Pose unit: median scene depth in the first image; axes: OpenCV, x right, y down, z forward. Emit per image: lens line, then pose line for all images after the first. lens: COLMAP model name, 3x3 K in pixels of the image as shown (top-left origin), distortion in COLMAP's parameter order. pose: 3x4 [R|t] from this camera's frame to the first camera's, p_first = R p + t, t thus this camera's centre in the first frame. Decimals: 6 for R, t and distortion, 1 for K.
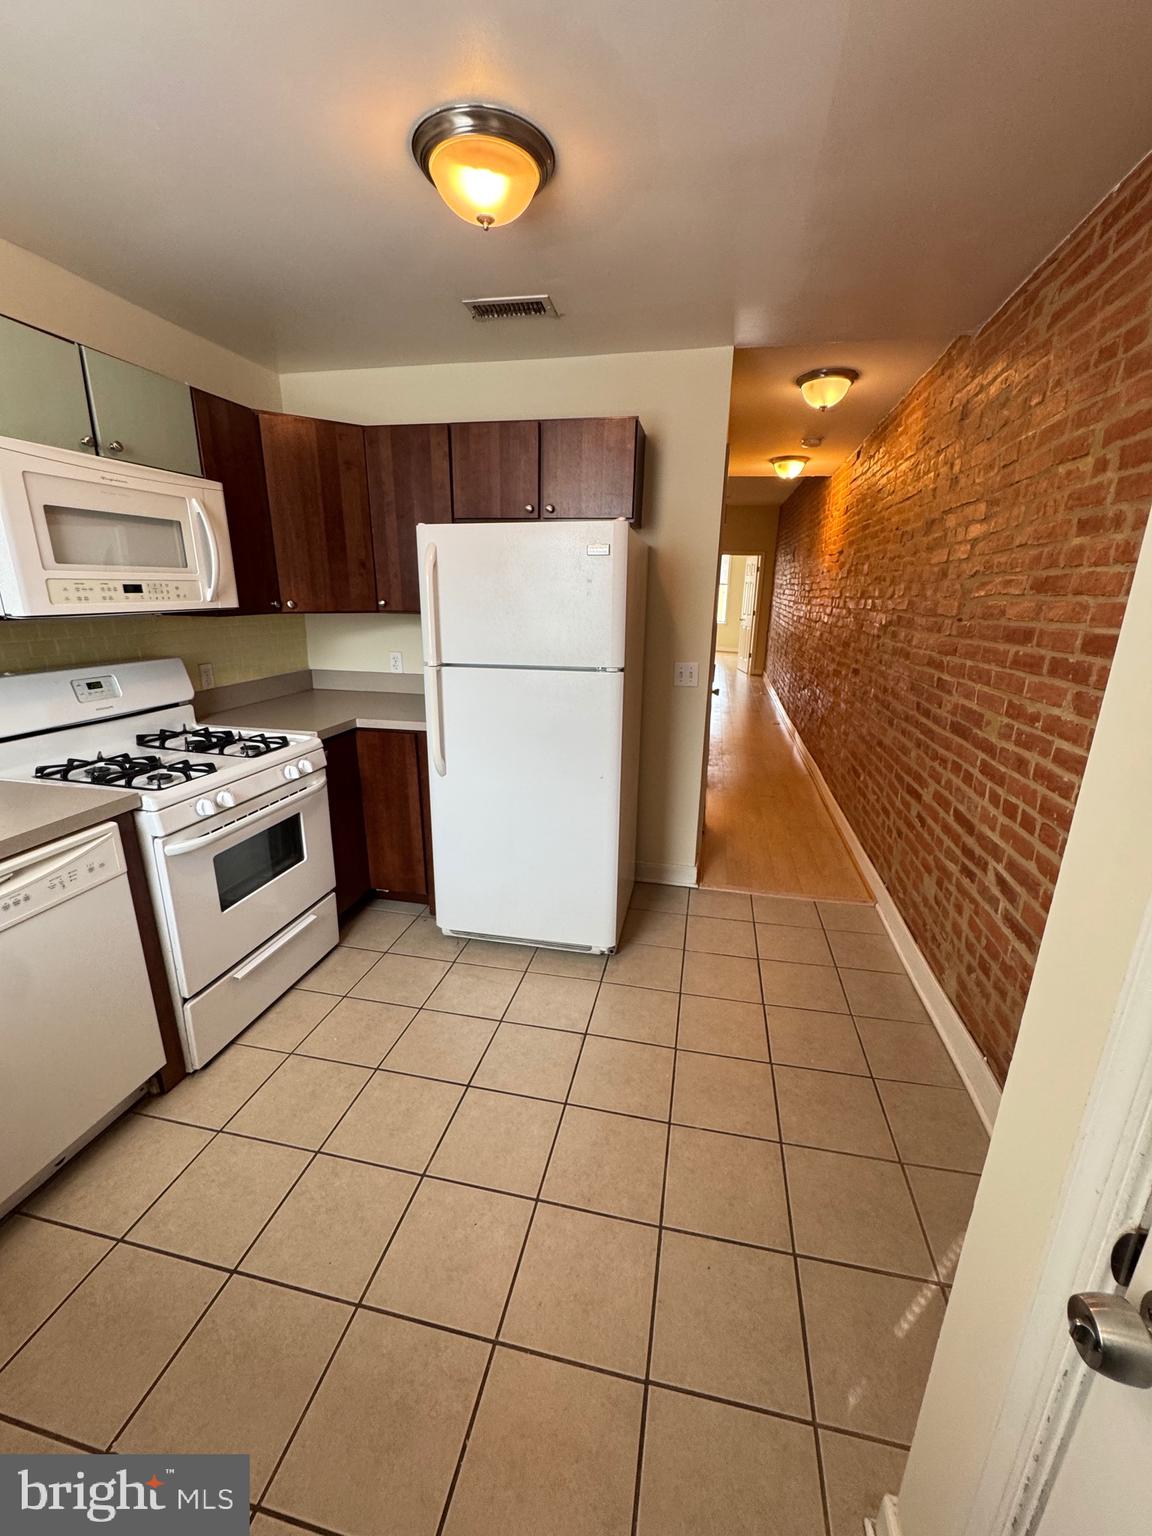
lens RADIAL K [[614.7, 0, 578.1], [0, 614.7, 769.3], [0, 0, 1]] dist [-0.003444, -0.000783]
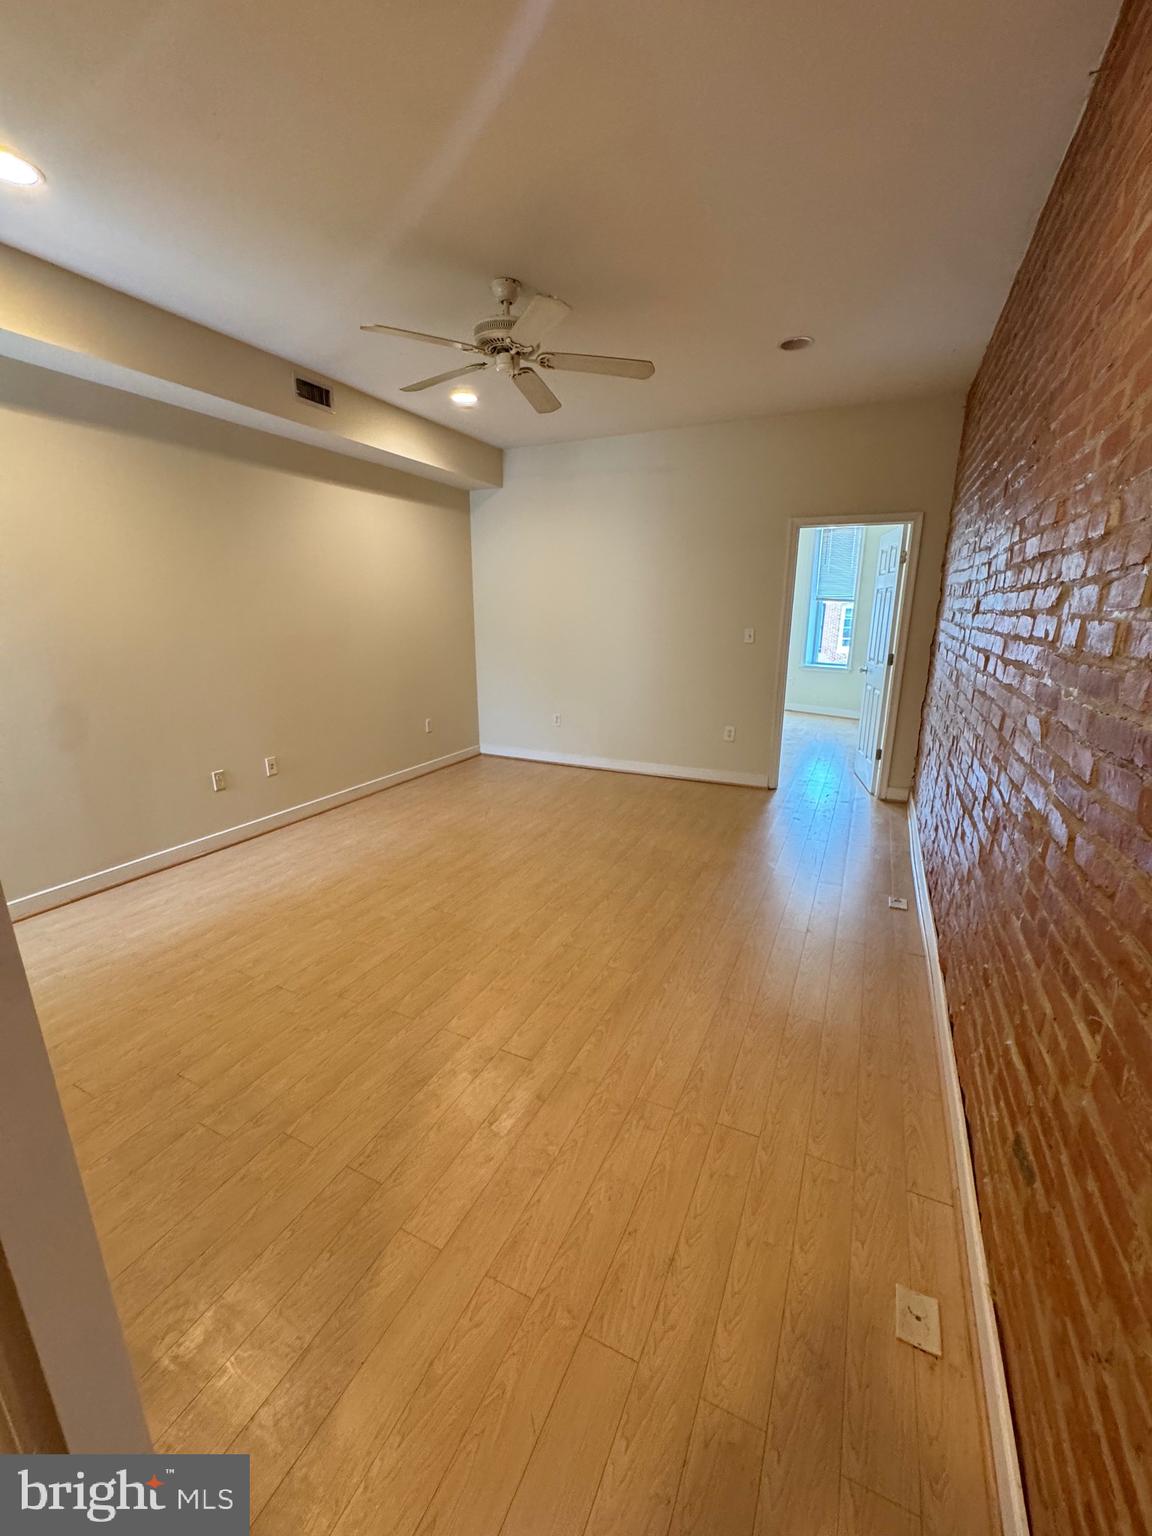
lens RADIAL K [[614.7, 0, 576.7], [0, 614.7, 767.7], [0, 0, 1]] dist [-0.003444, -0.000783]
pose [[0.972255, 0.047399, -0.229072, 0.027120], [-0.056391, 0.997868, -0.032865, -0.023639], [0.227026, 0.044871, 0.972855, 0.083481]]
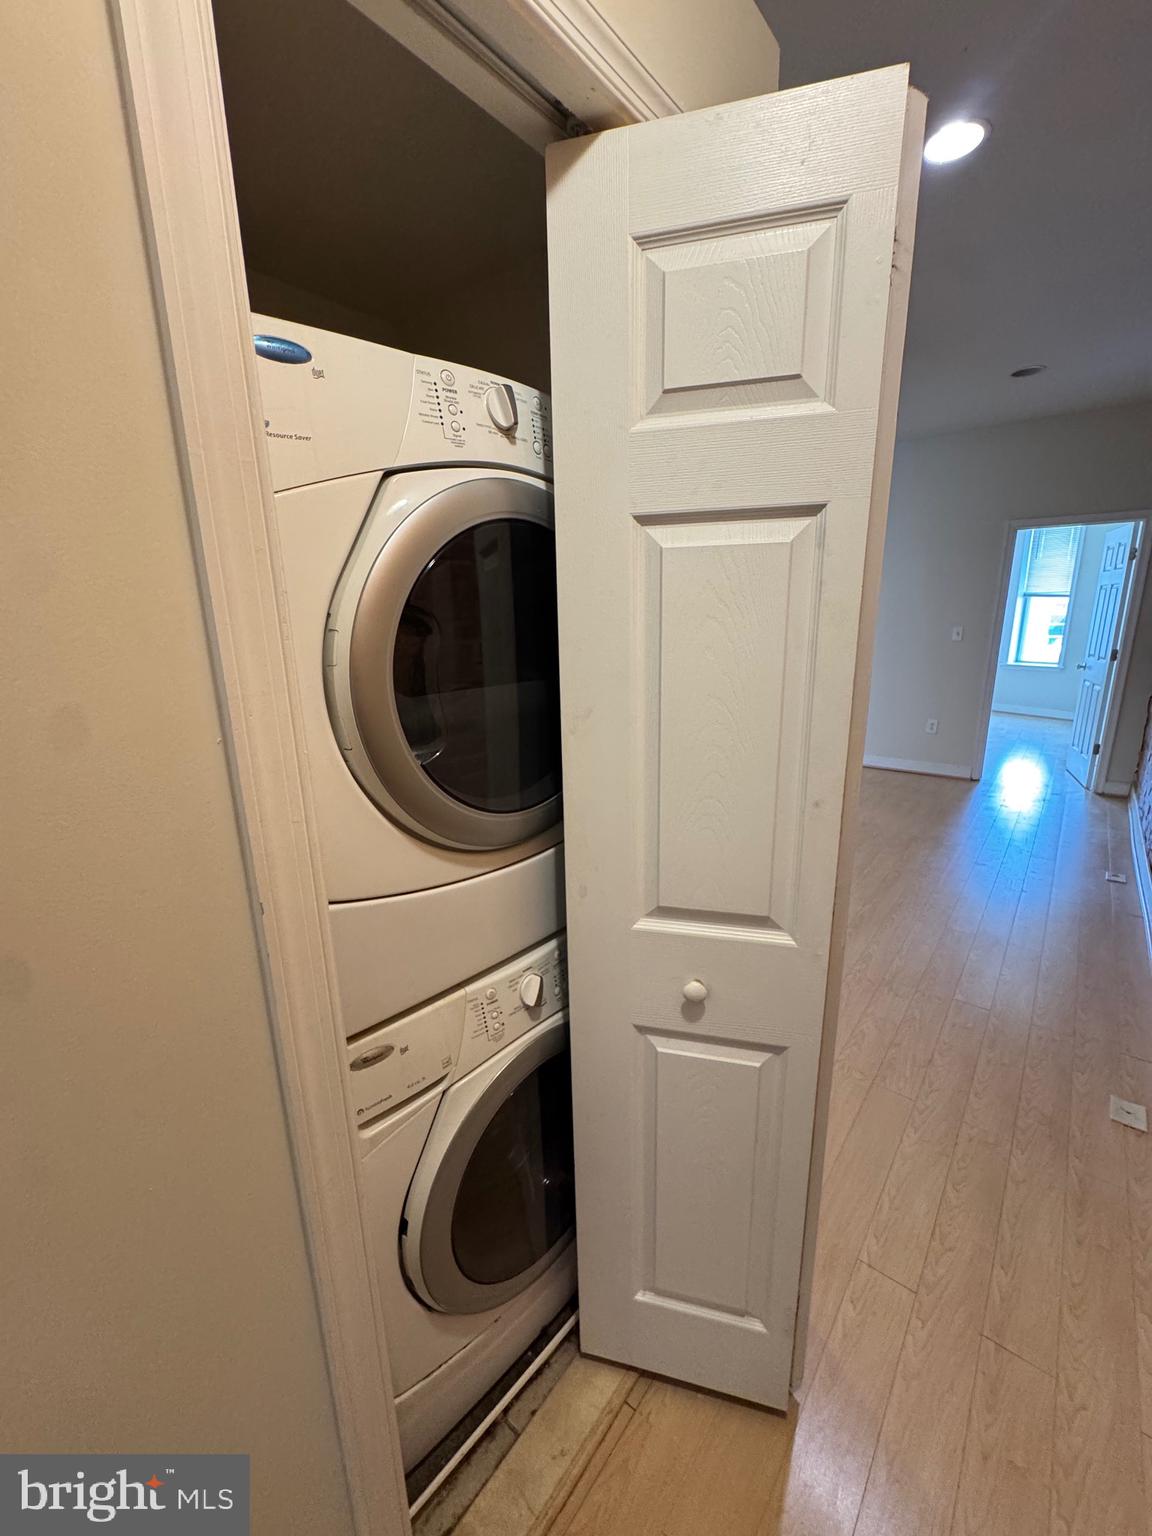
lens RADIAL K [[614.7, 0, 573.2], [0, 614.7, 769.2], [0, 0, 1]] dist [-0.003444, -0.000783]
pose [[0.887205, 0.081617, -0.454099, 0.023331], [-0.099659, 0.994895, -0.015893, -0.020036], [0.450483, 0.059355, 0.890810, 0.069771]]
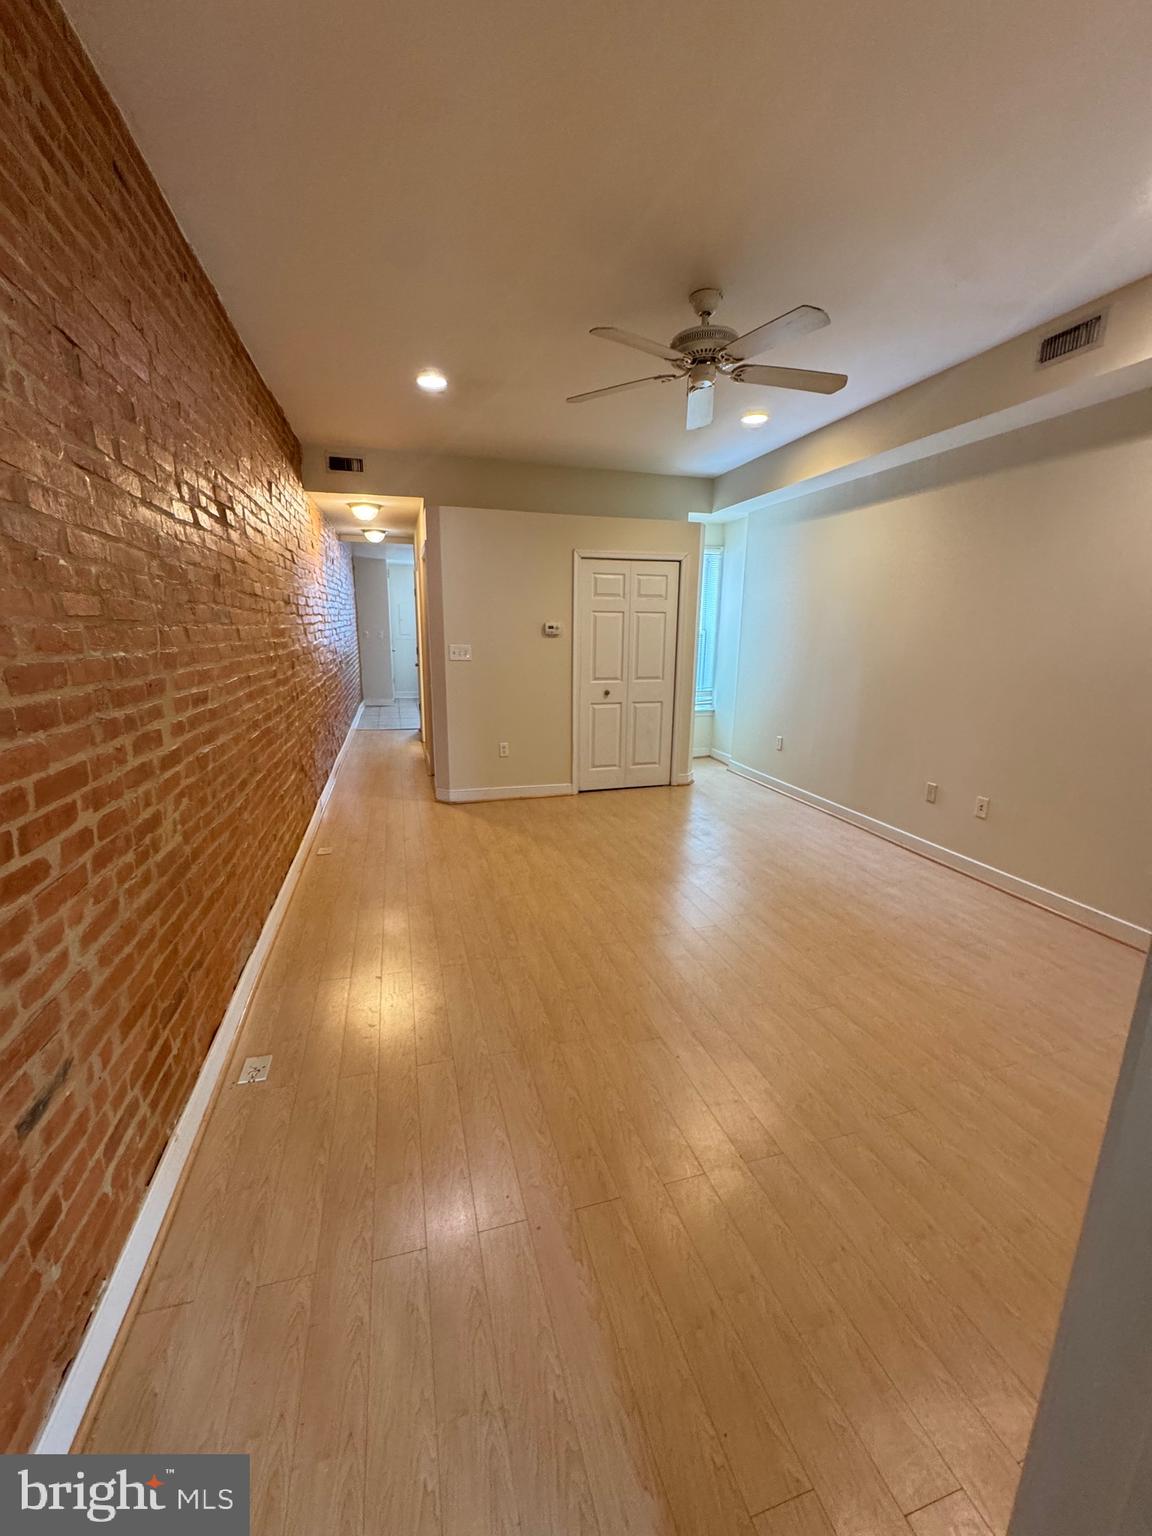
lens RADIAL K [[614.7, 0, 571.7], [0, 614.7, 763.1], [0, 0, 1]] dist [-0.003444, -0.000783]
pose [[-0.883441, 0.078645, -0.461895, 0.039241], [-0.155337, 0.880897, 0.447092, -0.044809], [0.442043, 0.466729, -0.766004, 0.155549]]
